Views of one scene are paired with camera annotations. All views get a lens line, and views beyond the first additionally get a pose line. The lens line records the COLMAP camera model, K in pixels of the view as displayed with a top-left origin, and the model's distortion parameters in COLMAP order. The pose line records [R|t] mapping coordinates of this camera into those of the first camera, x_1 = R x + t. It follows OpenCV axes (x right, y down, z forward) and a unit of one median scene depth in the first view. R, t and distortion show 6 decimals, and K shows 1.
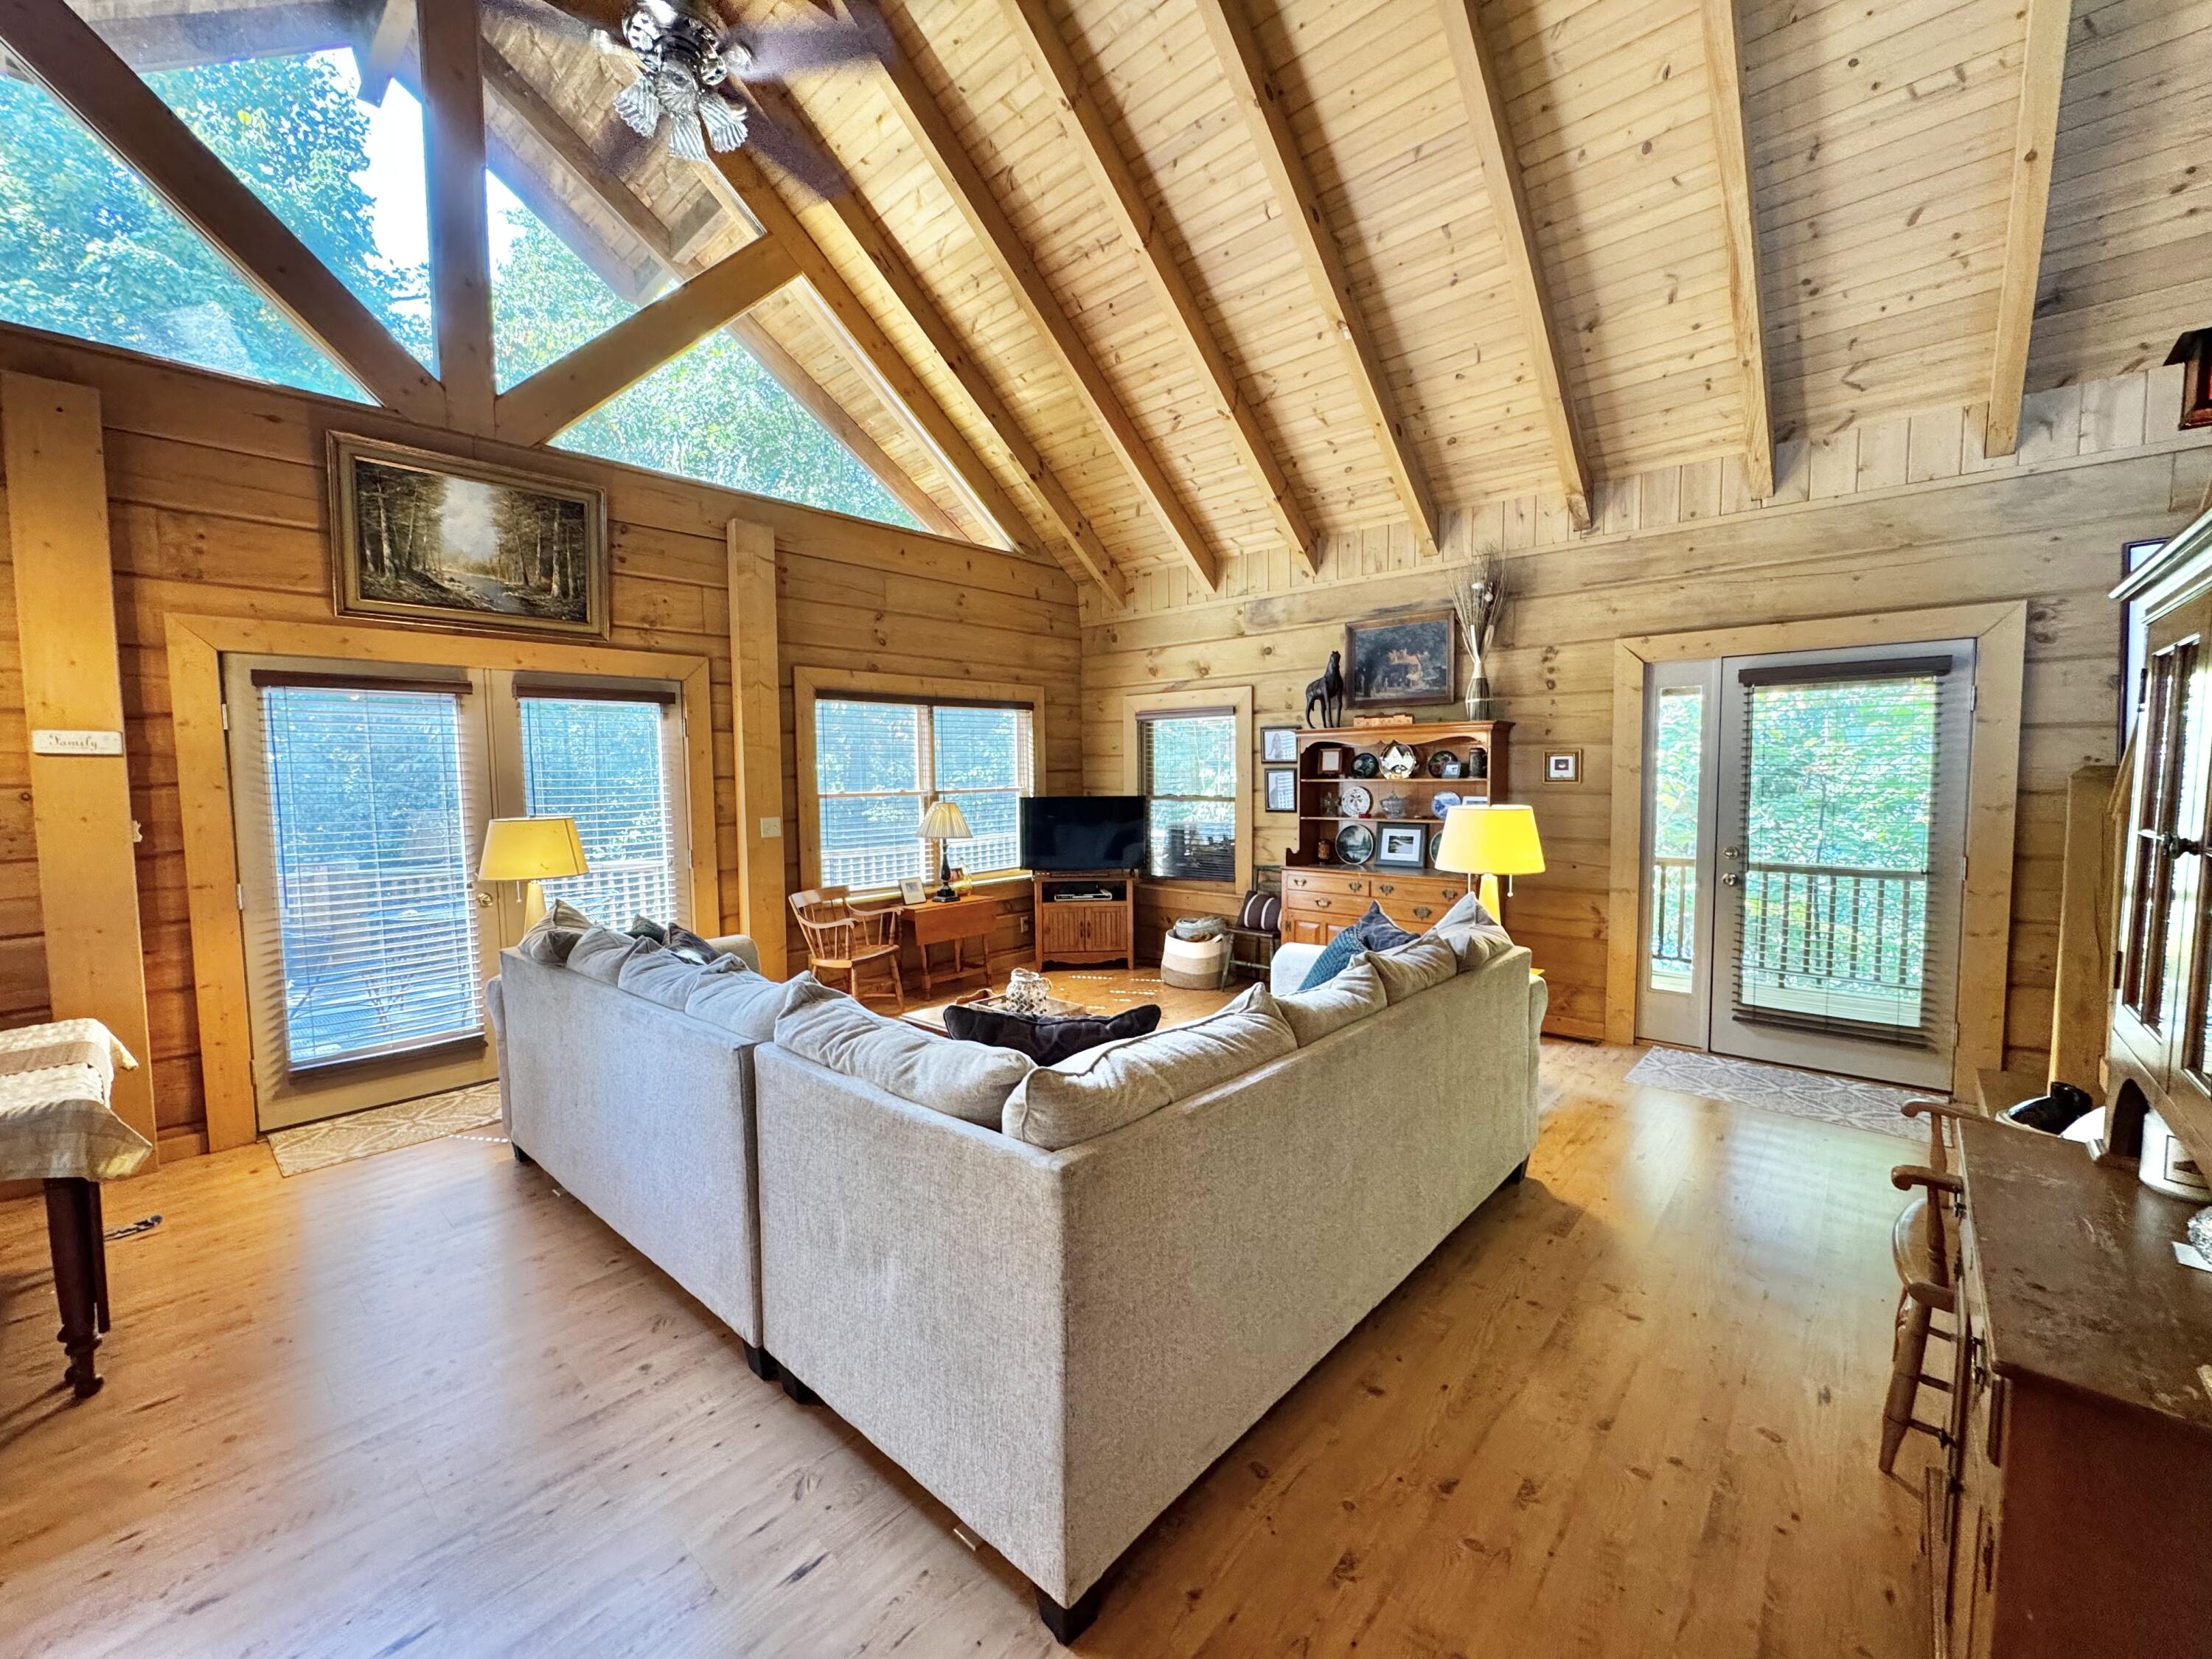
lens RADIAL K [[881.9, 0, 1104.7], [0, 881.9, 826.5], [0, 0, 1]] dist [-0.003786, 0.000046]
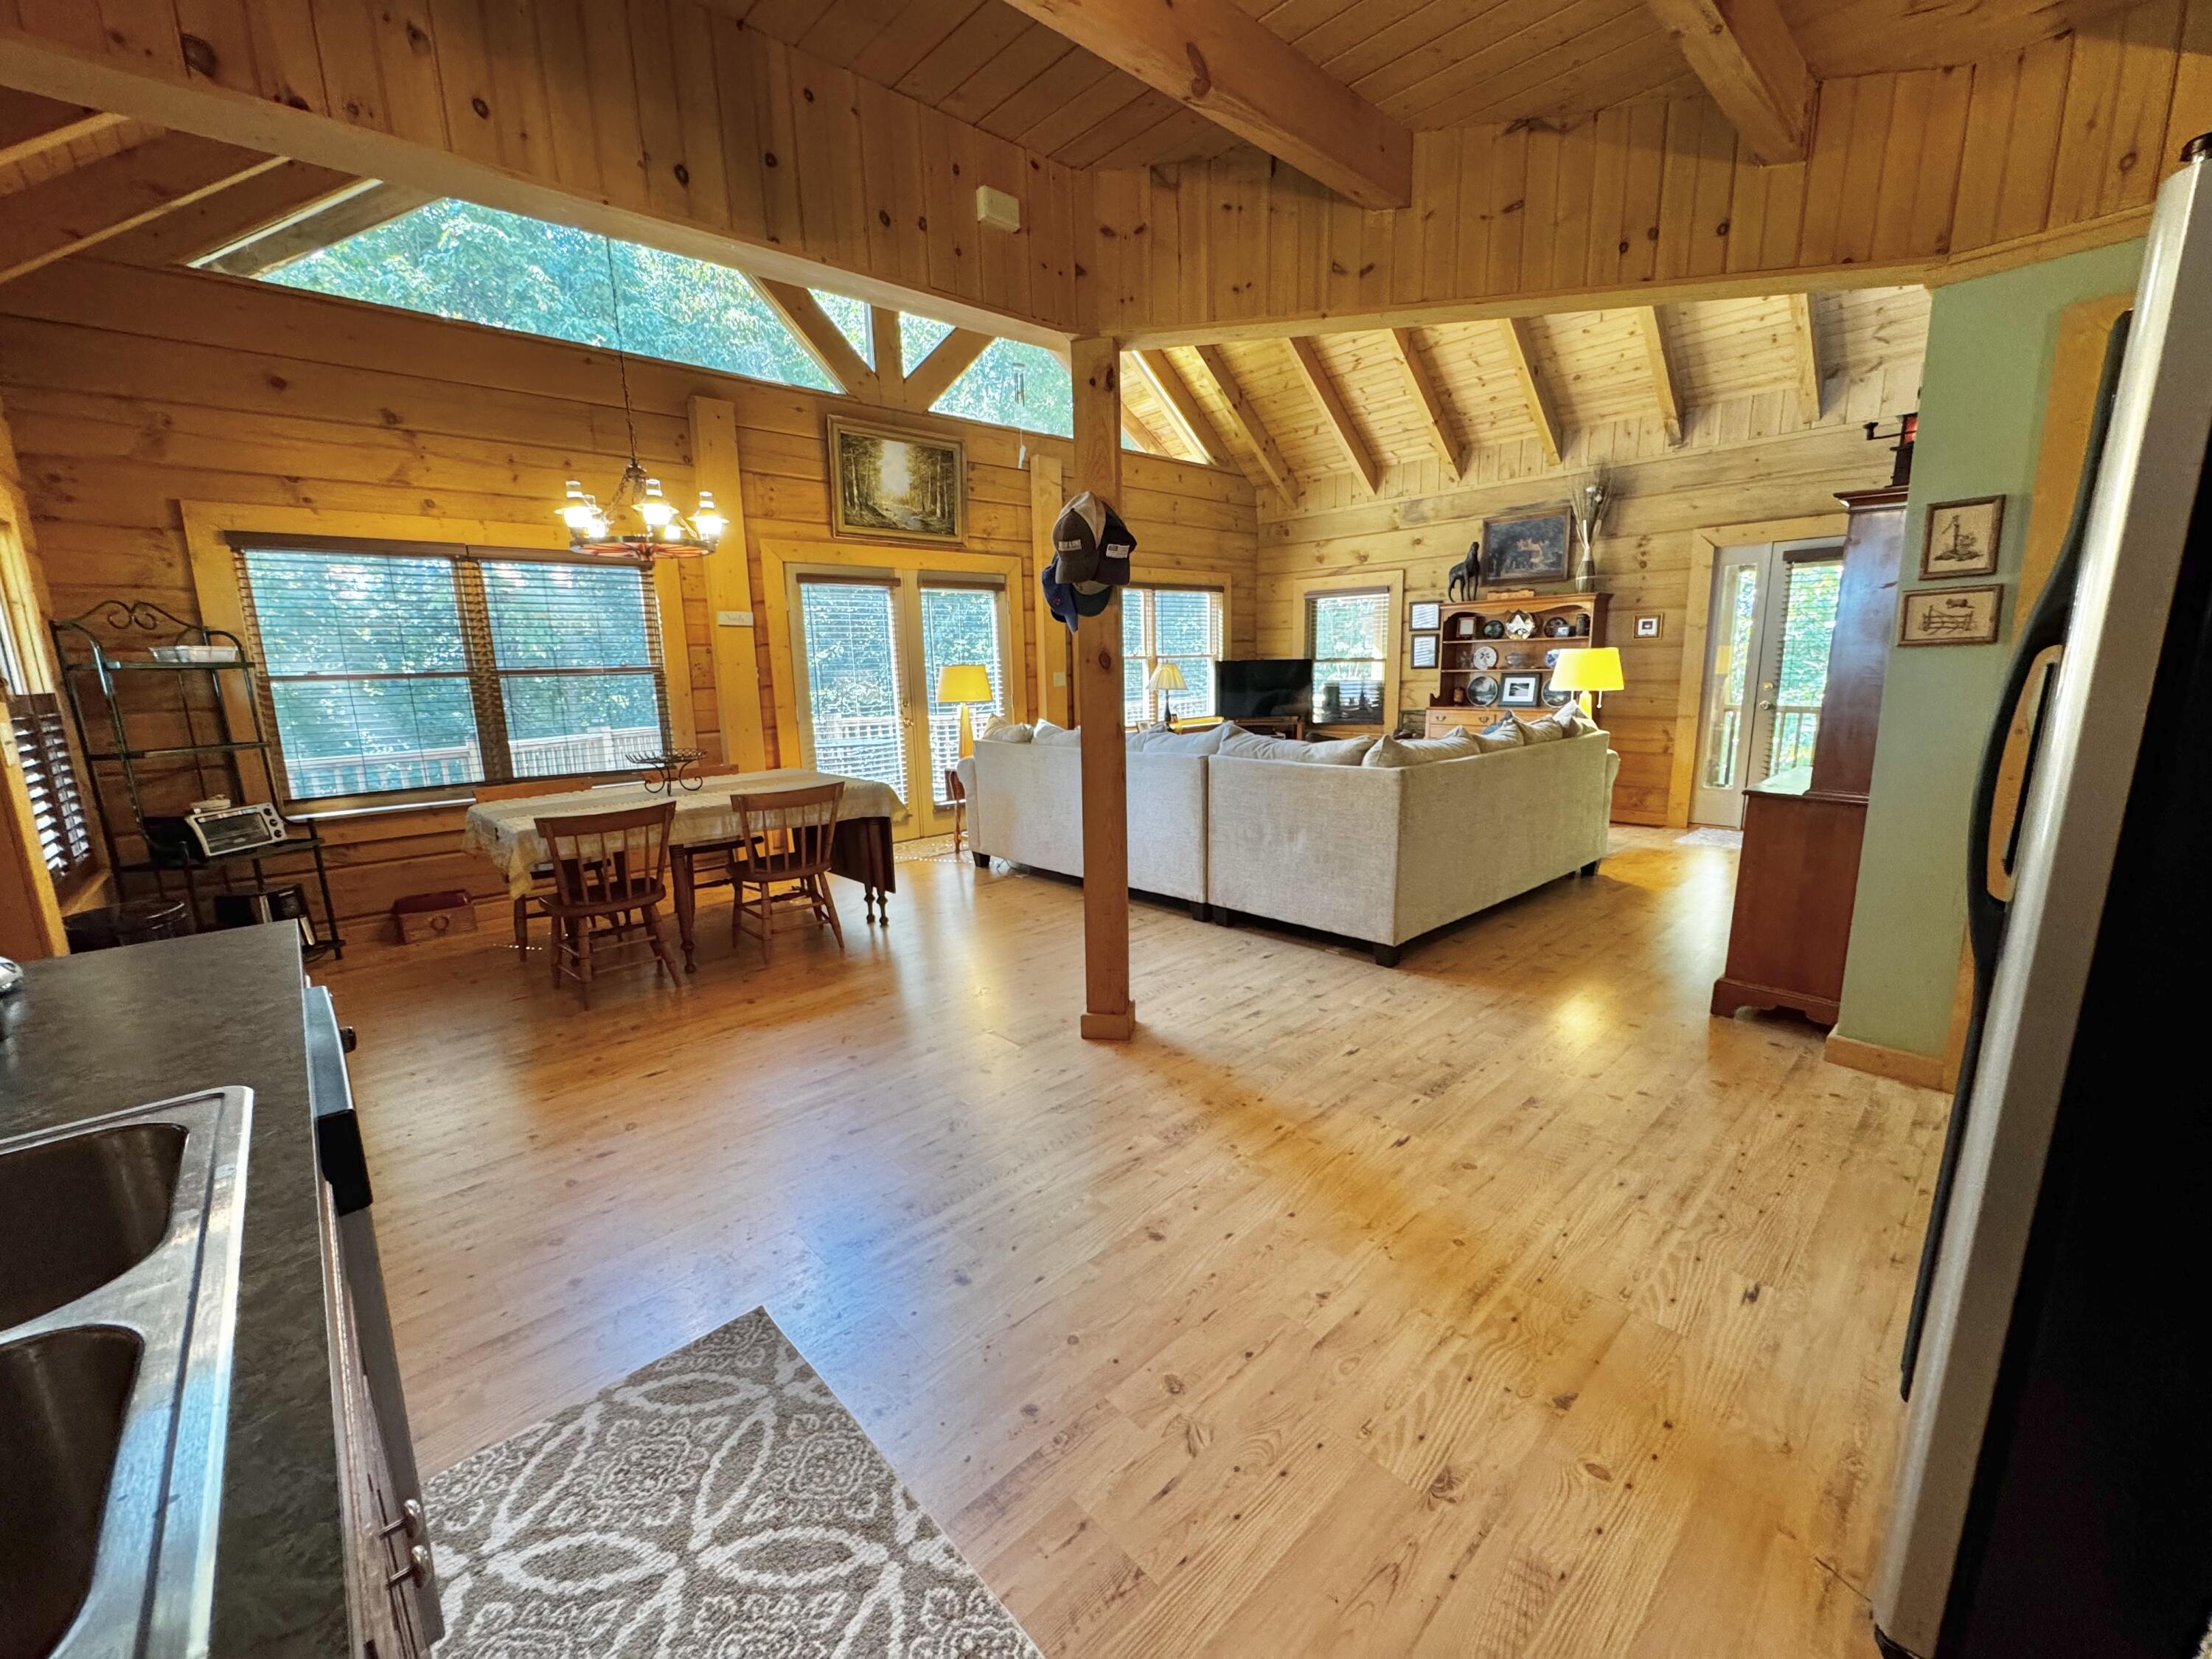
lens RADIAL K [[881.9, 0, 1104.7], [0, 881.9, 826.5], [0, 0, 1]] dist [-0.003786, 0.000046]
pose [[0.995876, 0.005359, -0.090562, -0.179523], [0.005835, 0.992403, 0.122888, 0.062847], [0.090532, -0.122909, 0.988280, -0.431250]]
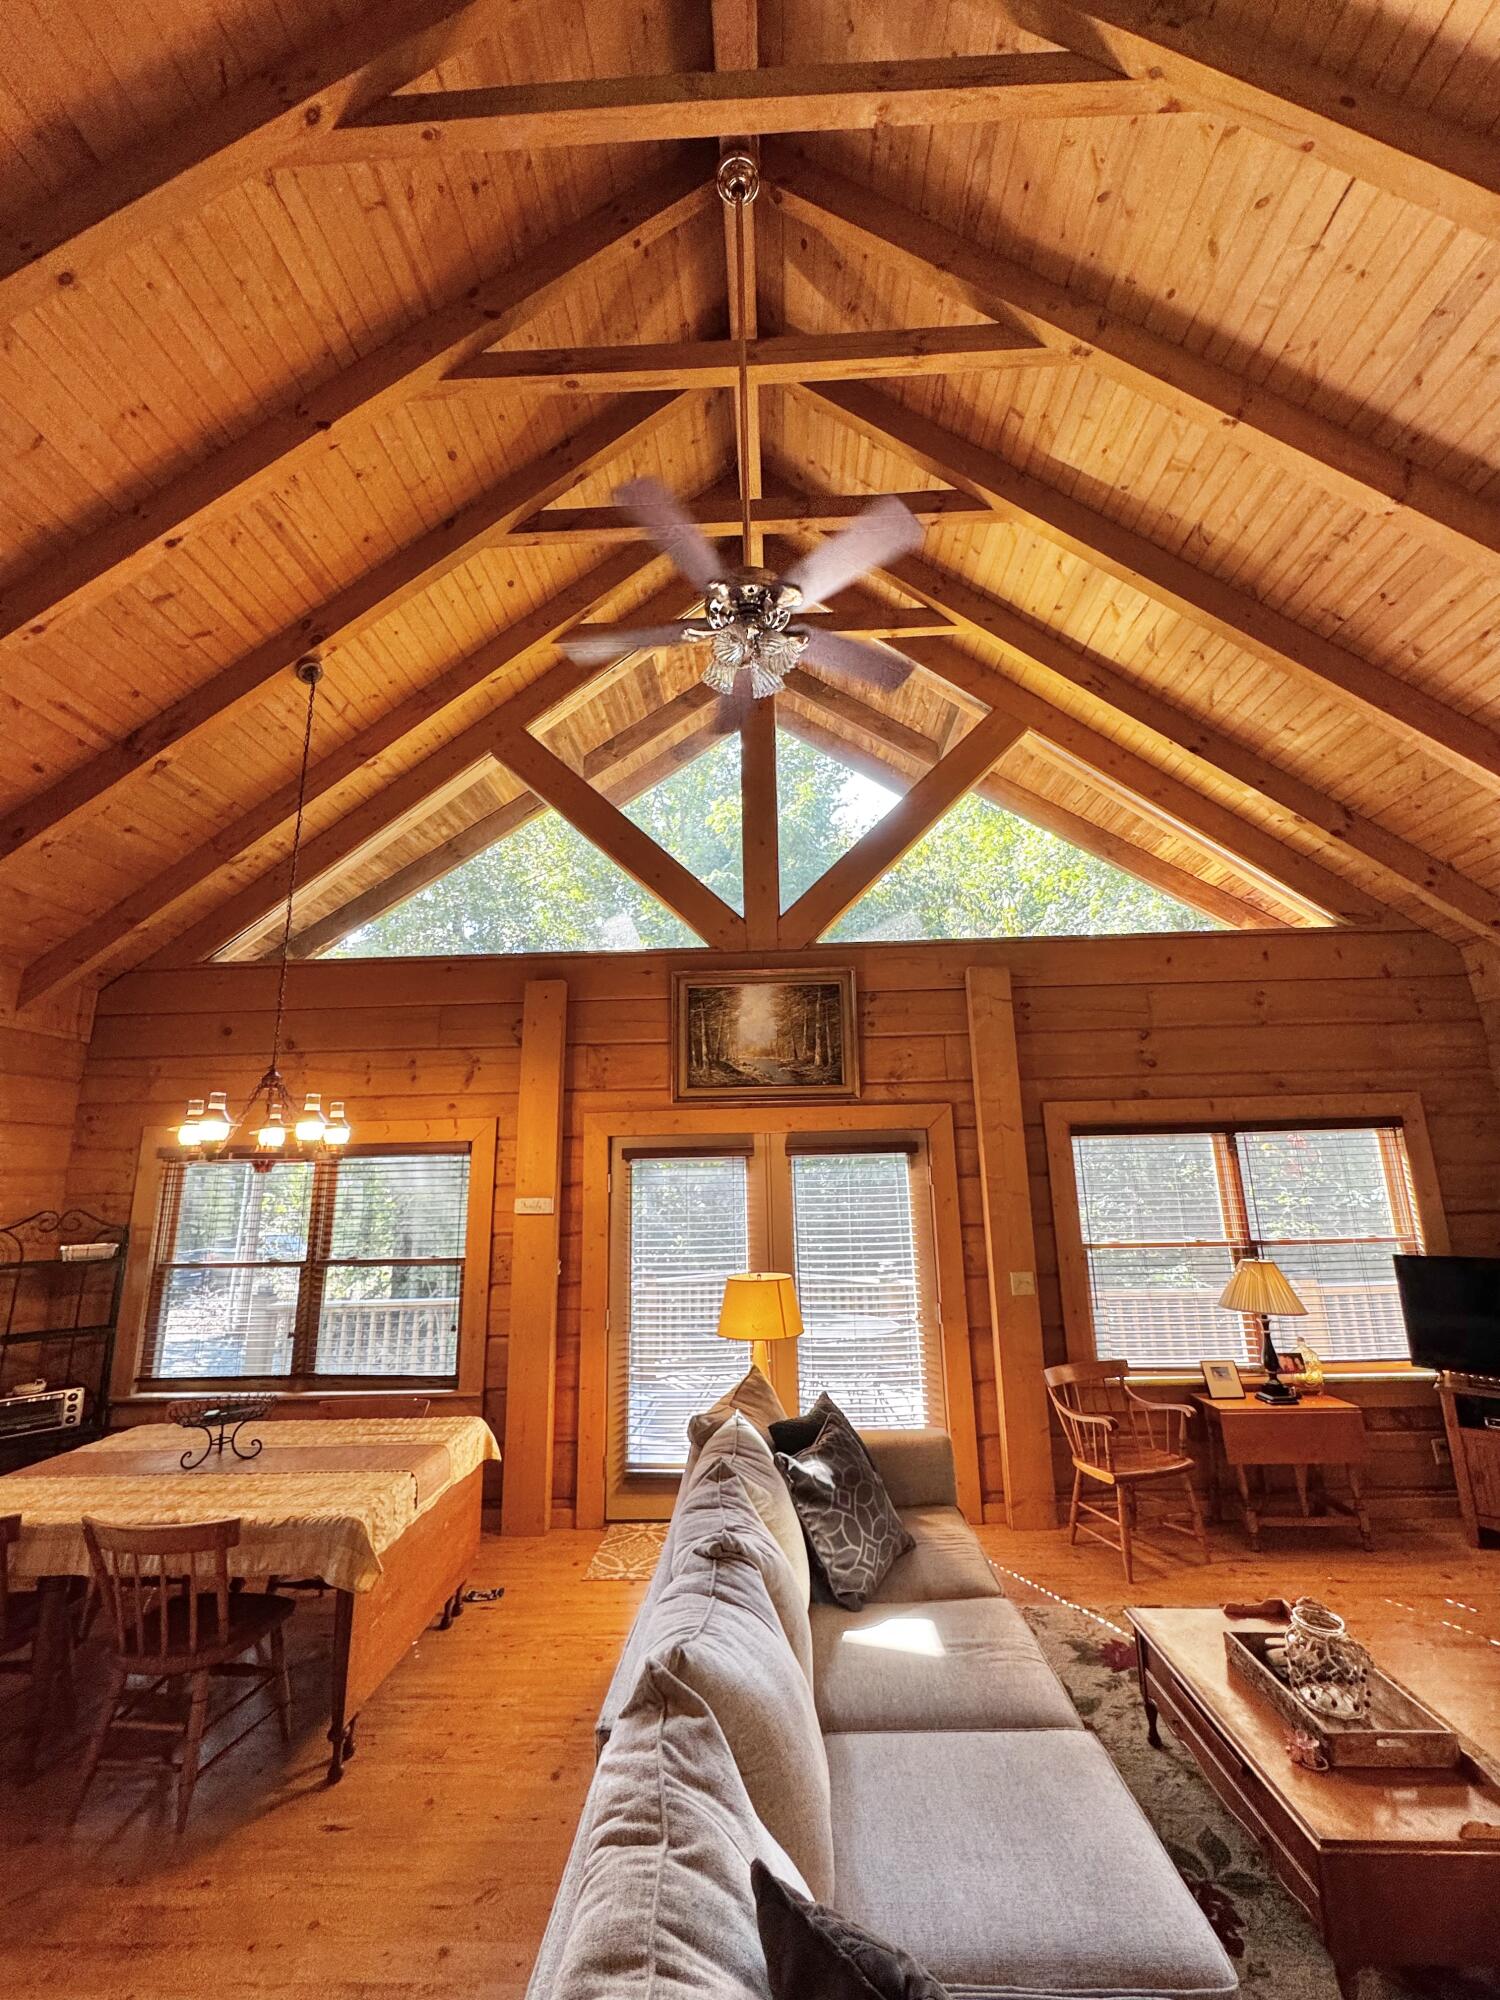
lens RADIAL K [[797.4, 0, 755.2], [0, 797.4, 998.8], [0, 0, 1]] dist [-0.003786, 0.000046]
pose [[0.644664, -0.165491, -0.746339, 0.106546], [-0.035431, 0.968770, -0.245417, -0.073244], [0.763645, 0.184655, 0.618667, 0.230466]]
